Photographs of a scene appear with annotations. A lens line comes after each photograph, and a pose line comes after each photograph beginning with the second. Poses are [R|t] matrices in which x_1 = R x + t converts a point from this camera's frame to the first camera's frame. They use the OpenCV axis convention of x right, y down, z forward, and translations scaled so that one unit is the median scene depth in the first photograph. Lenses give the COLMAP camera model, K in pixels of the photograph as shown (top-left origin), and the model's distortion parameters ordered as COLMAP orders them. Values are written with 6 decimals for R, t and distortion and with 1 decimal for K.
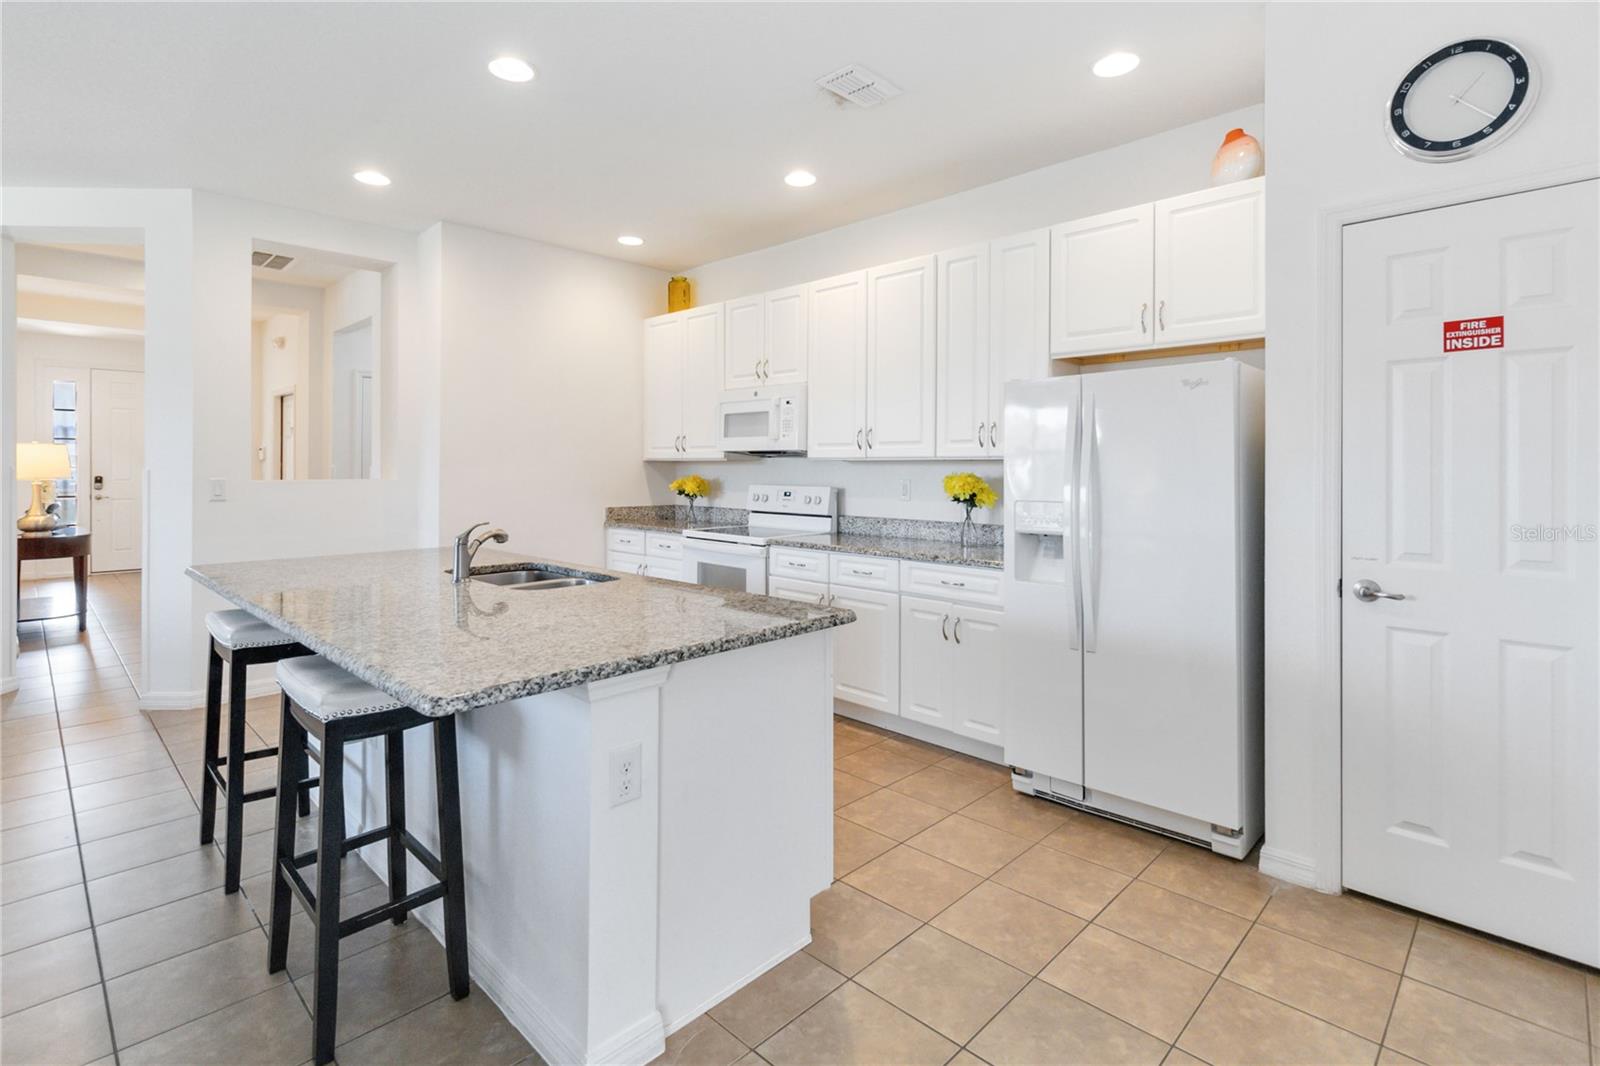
lens RADIAL K [[763.3, 0, 802.0], [0, 763.3, 468.1], [0, 0, 1]] dist [-0.001297, -0.000323]
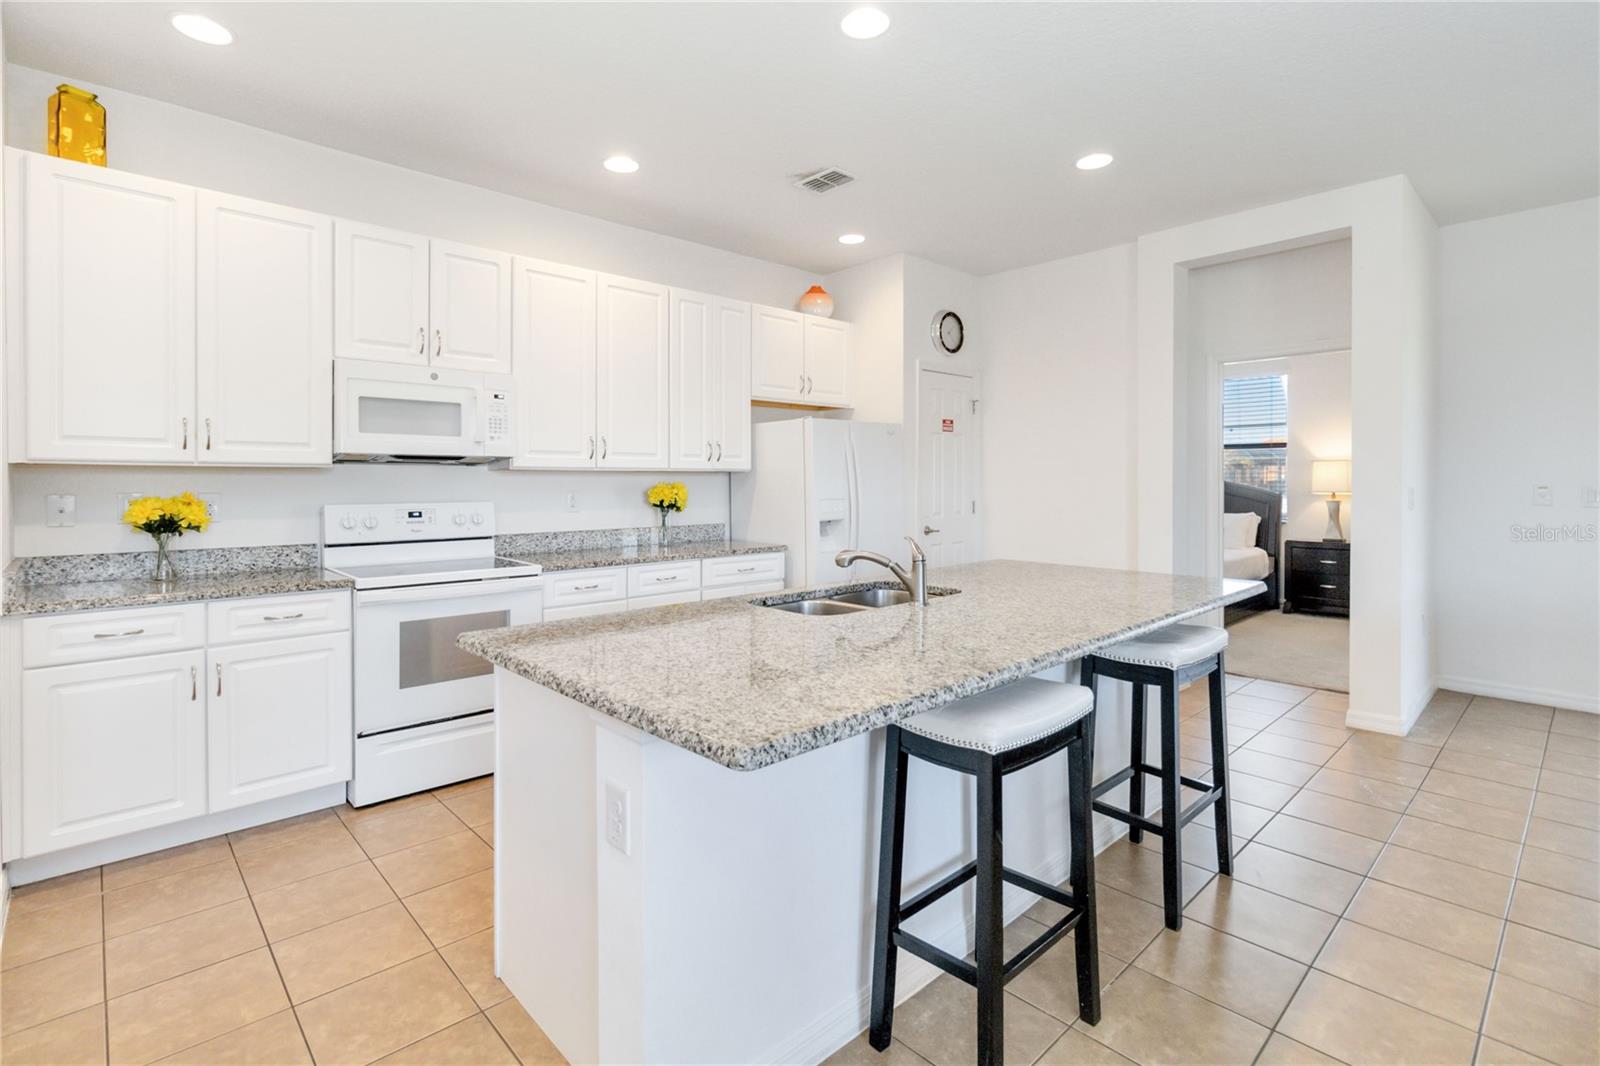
lens RADIAL K [[763.3, 0, 801.2], [0, 763.3, 480.2], [0, 0, 1]] dist [-0.001297, -0.000323]
pose [[0.042118, -0.005938, 0.999095, -0.808066], [0.000710, 0.999982, 0.005913, -0.003378], [-0.999112, 0.000460, 0.042122, 0.655317]]
